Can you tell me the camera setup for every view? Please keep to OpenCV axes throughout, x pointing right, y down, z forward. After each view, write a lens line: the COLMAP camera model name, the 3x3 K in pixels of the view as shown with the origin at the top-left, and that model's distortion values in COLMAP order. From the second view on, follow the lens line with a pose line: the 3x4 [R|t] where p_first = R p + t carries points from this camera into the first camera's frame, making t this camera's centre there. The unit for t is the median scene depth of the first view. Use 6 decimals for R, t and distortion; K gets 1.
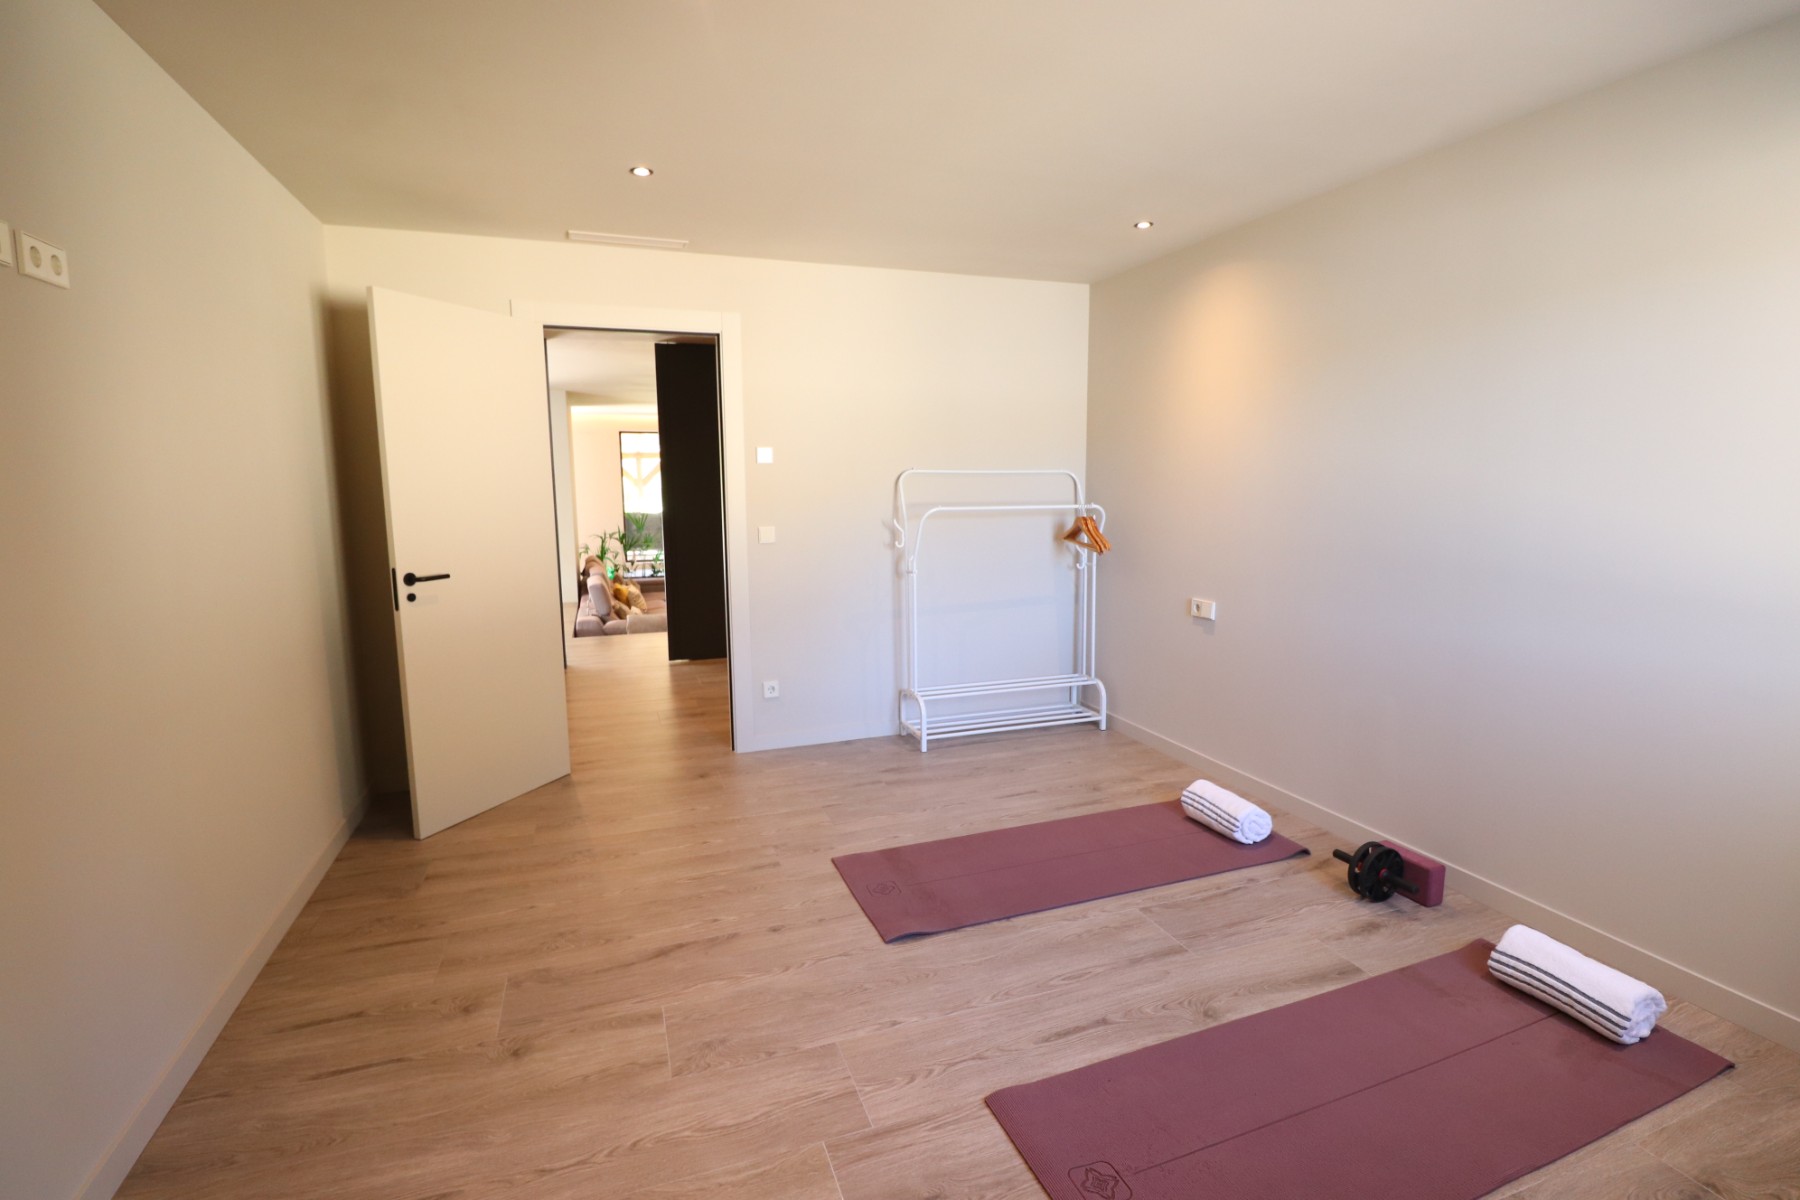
lens RADIAL K [[843.5, 0, 899.2], [0, 843.5, 580.6], [0, 0, 1]] dist [-0.008713, -0.000741]
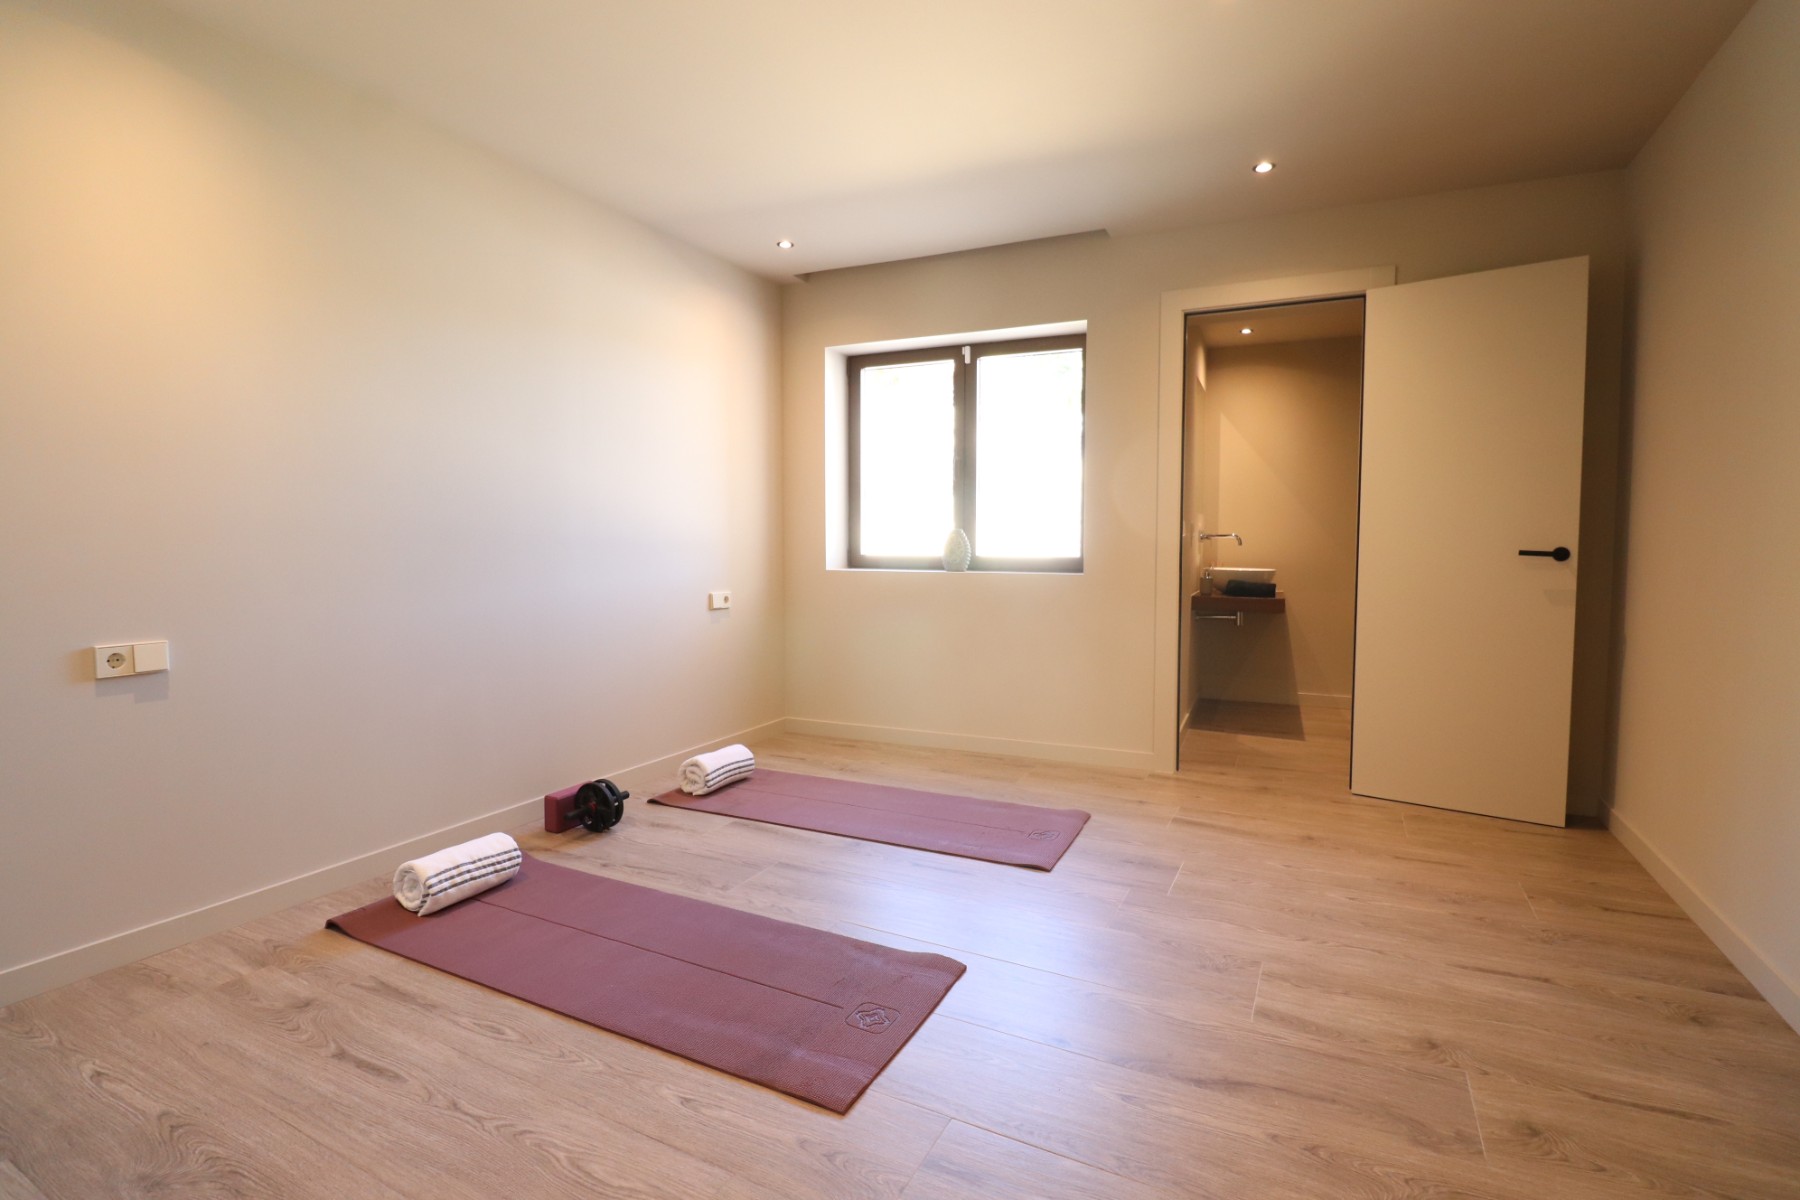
lens RADIAL K [[843.5, 0, 899.2], [0, 843.5, 580.6], [0, 0, 1]] dist [-0.008713, -0.000741]
pose [[-0.681819, -0.030225, 0.730897, -0.597411], [0.090897, 0.987902, 0.125646, -0.062738], [-0.725852, 0.152104, -0.670823, 1.630026]]
